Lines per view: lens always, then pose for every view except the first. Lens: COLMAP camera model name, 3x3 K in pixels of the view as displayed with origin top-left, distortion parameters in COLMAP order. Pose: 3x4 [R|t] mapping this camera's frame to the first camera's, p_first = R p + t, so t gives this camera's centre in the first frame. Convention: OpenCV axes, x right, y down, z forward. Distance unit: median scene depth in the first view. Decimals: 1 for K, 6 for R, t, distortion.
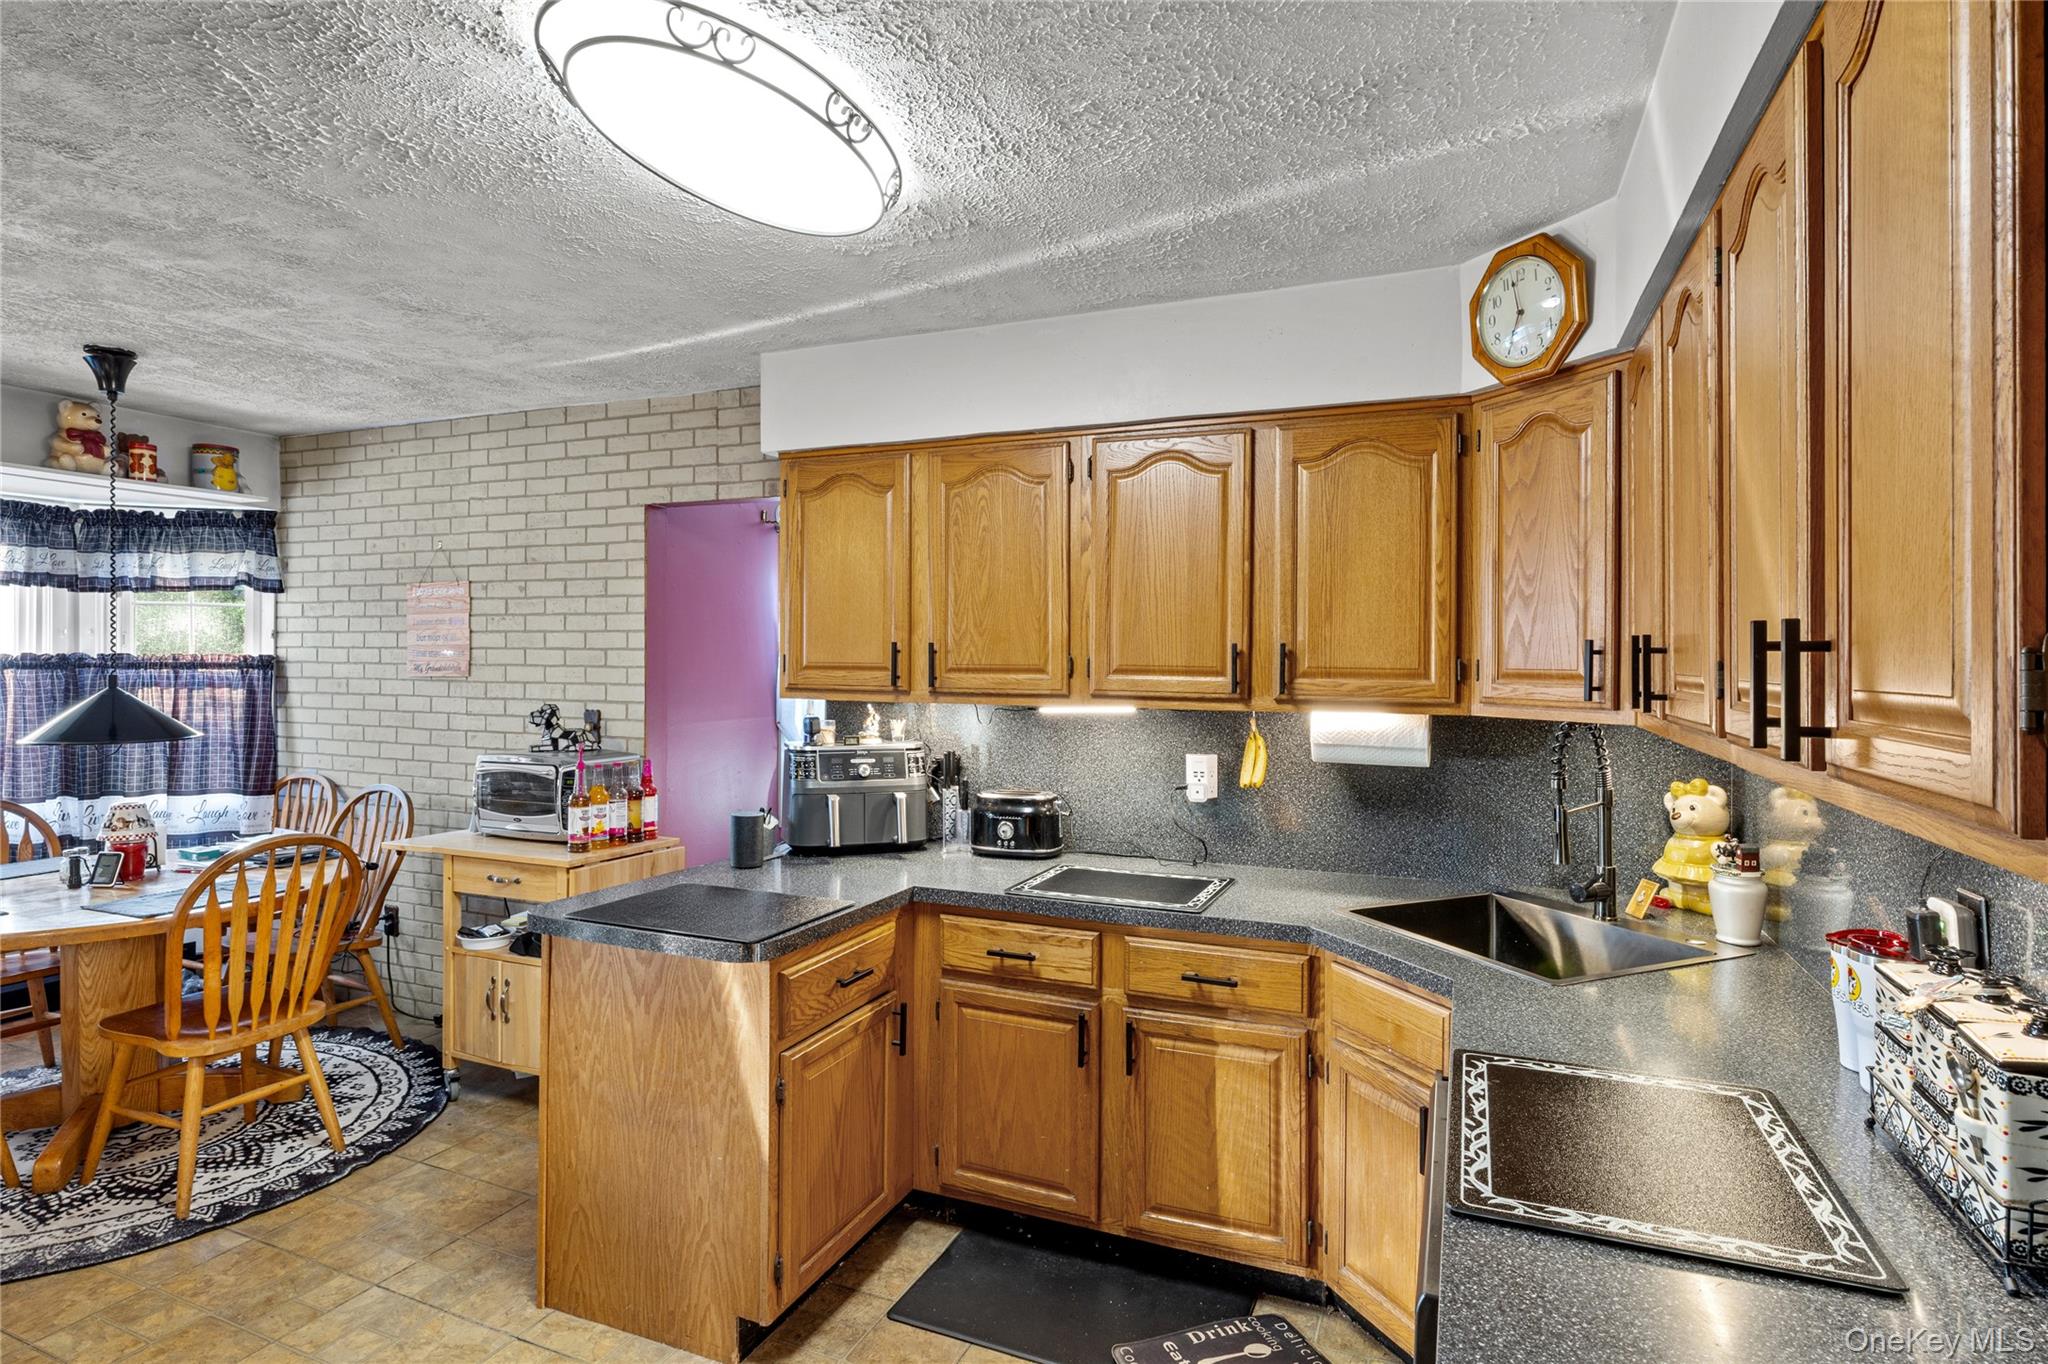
lens RADIAL K [[1076.8, 0, 1020.6], [0, 1076.8, 656.0], [0, 0, 1]] dist [-0.004205, -0.001089]
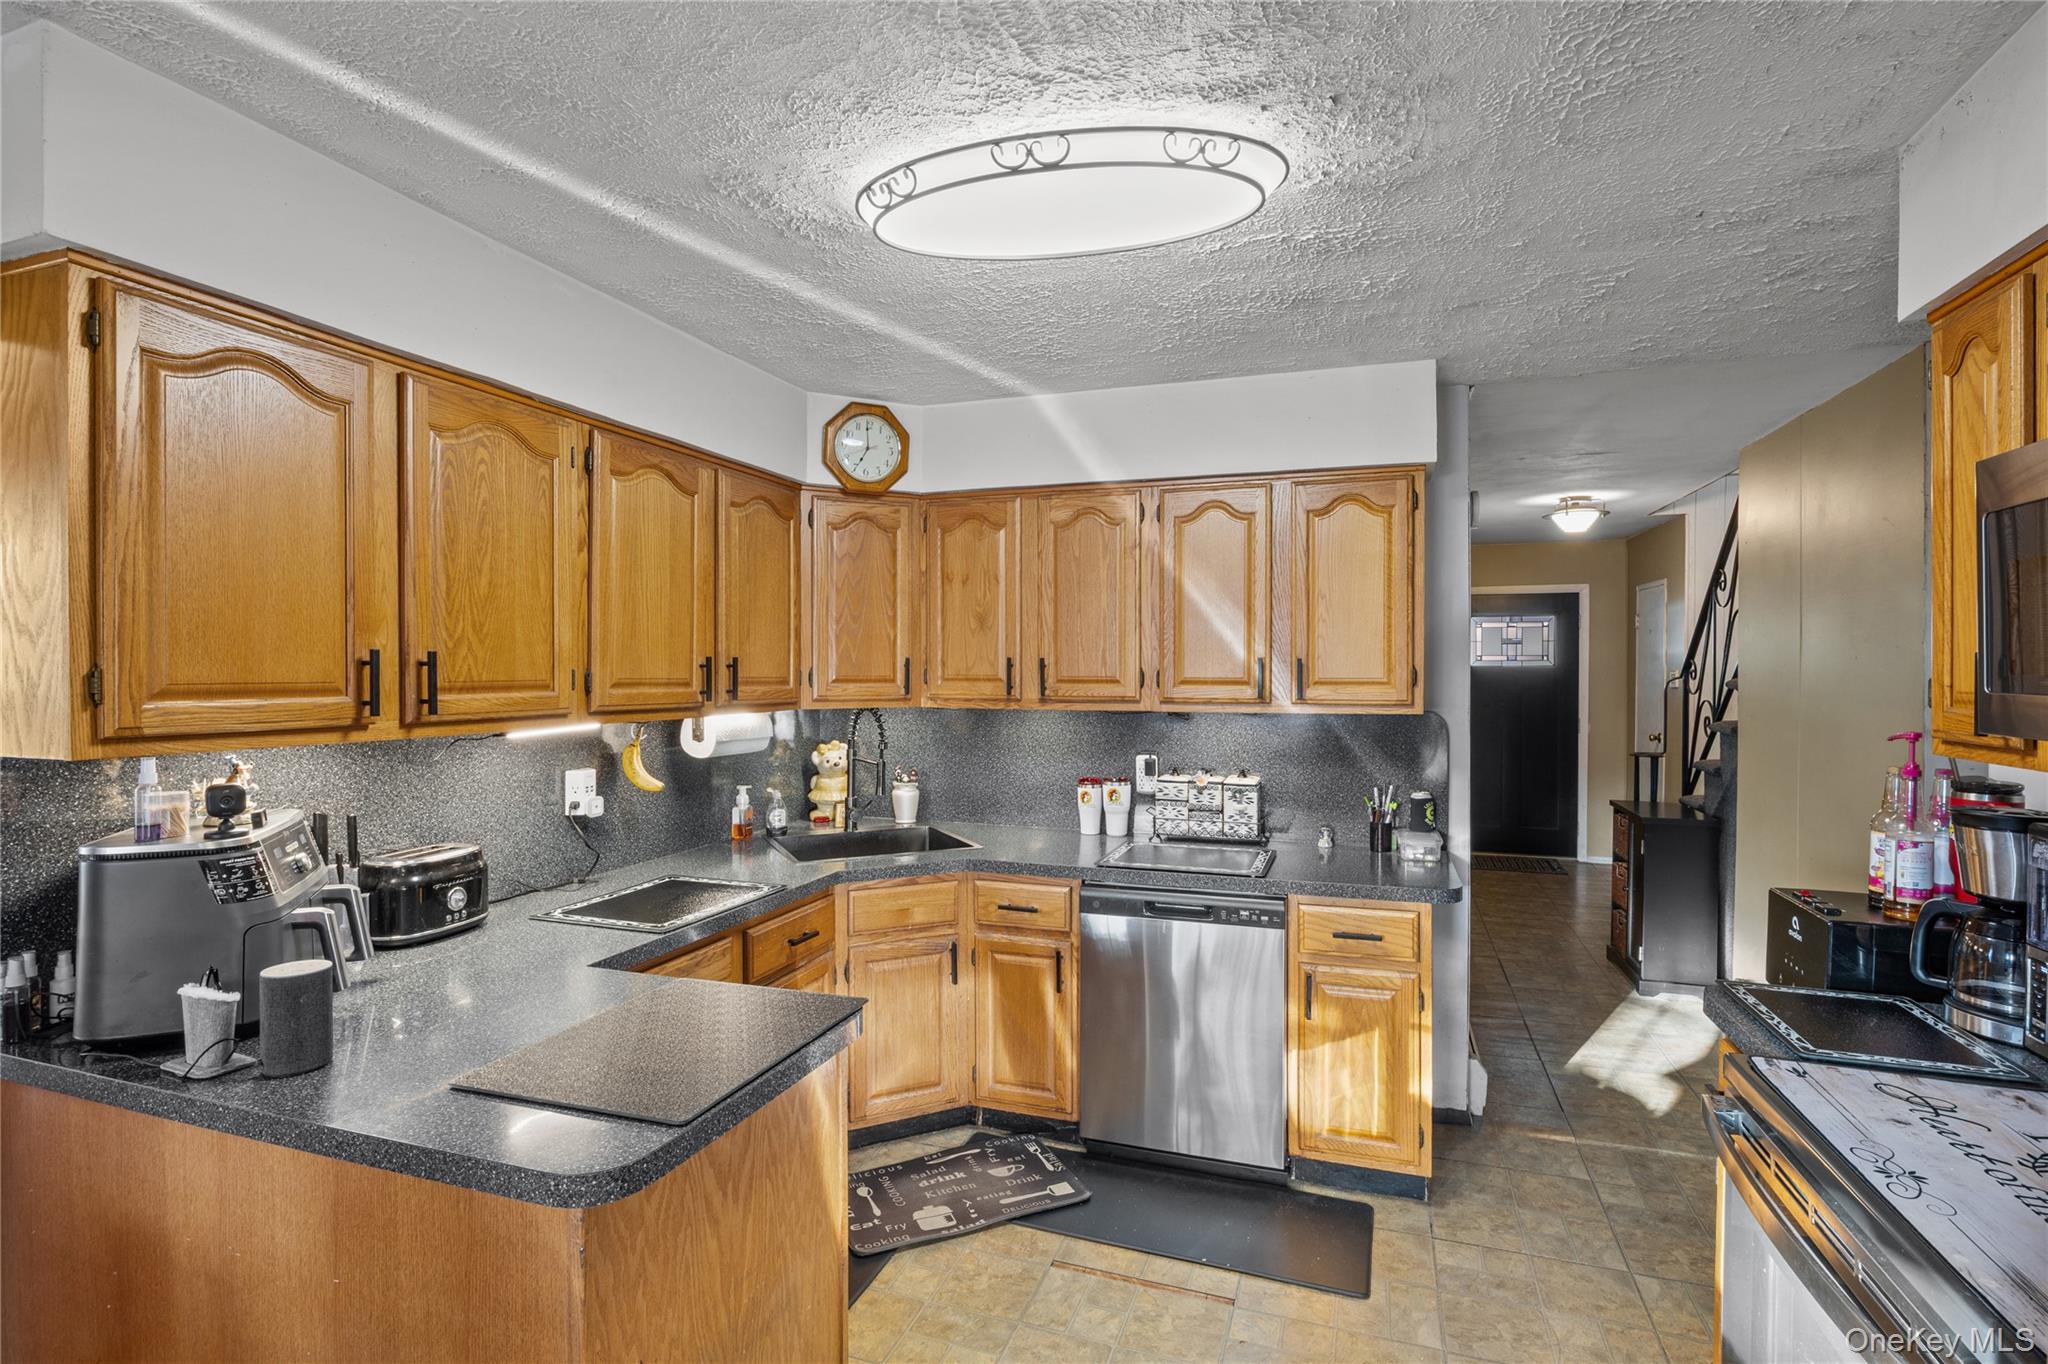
lens RADIAL K [[969.9, 0, 1024.0], [0, 969.9, 682.0], [0, 0, 1]] dist [-0.001723, -0.000270]
pose [[-0.065078, -0.019254, 0.997694, -0.716234], [0.002078, 0.999809, 0.019430, -0.003606], [-0.997878, 0.003338, -0.065025, 0.639252]]
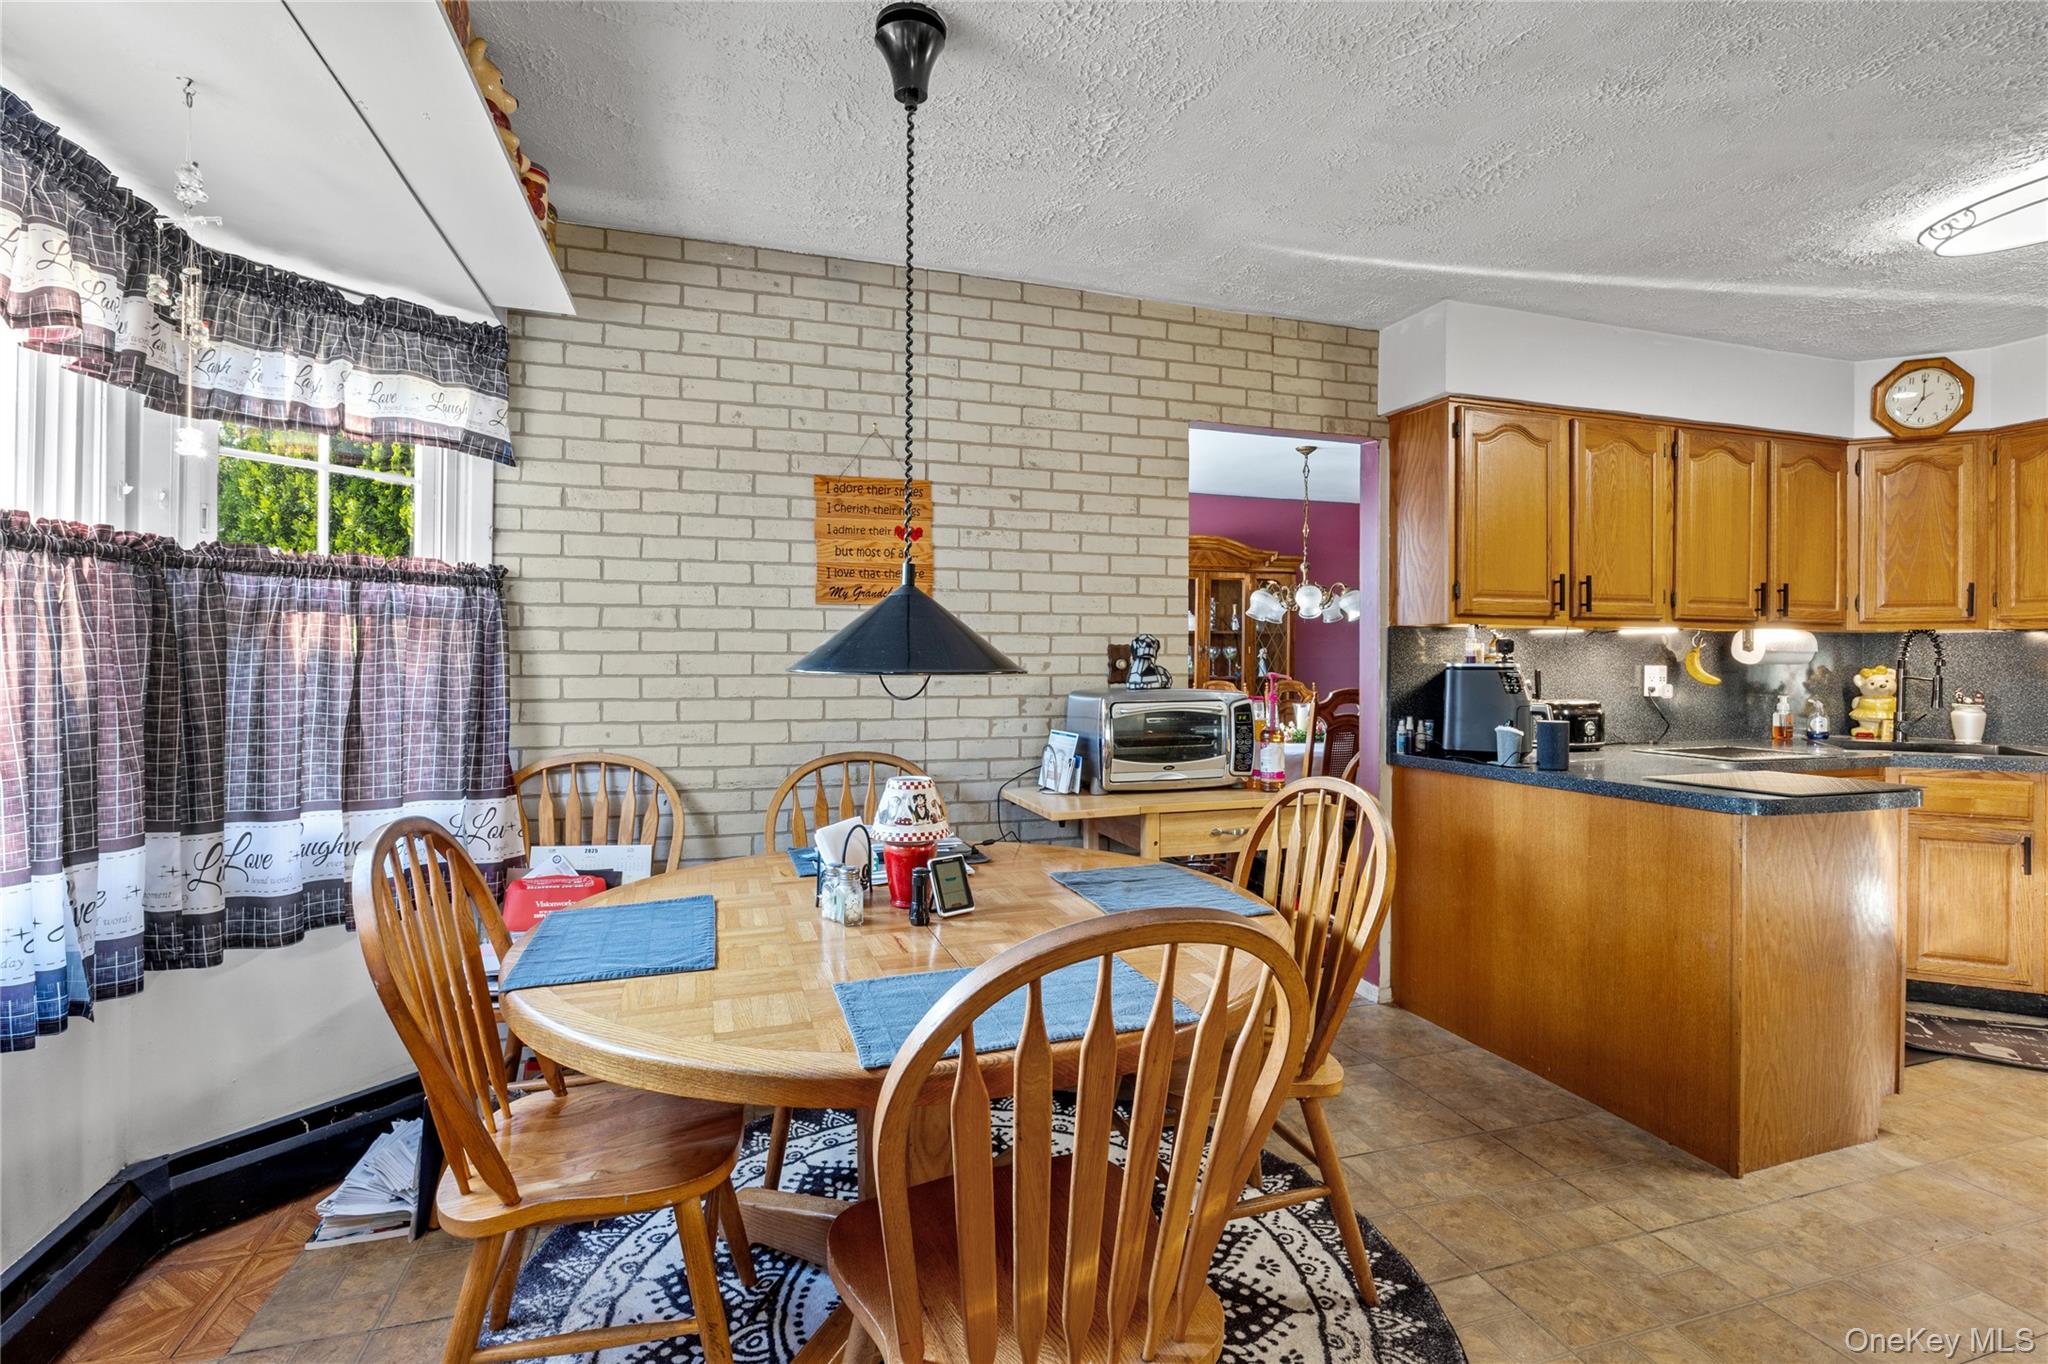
lens RADIAL K [[935.7, 0, 1030.0], [0, 935.7, 659.8], [0, 0, 1]] dist [-0.012296, 0.000239]
pose [[0.753785, -0.004484, 0.657105, -1.216990], [0.002274, 0.999989, 0.004214, 0.075379], [-0.657117, -0.001682, 0.753787, 0.604396]]
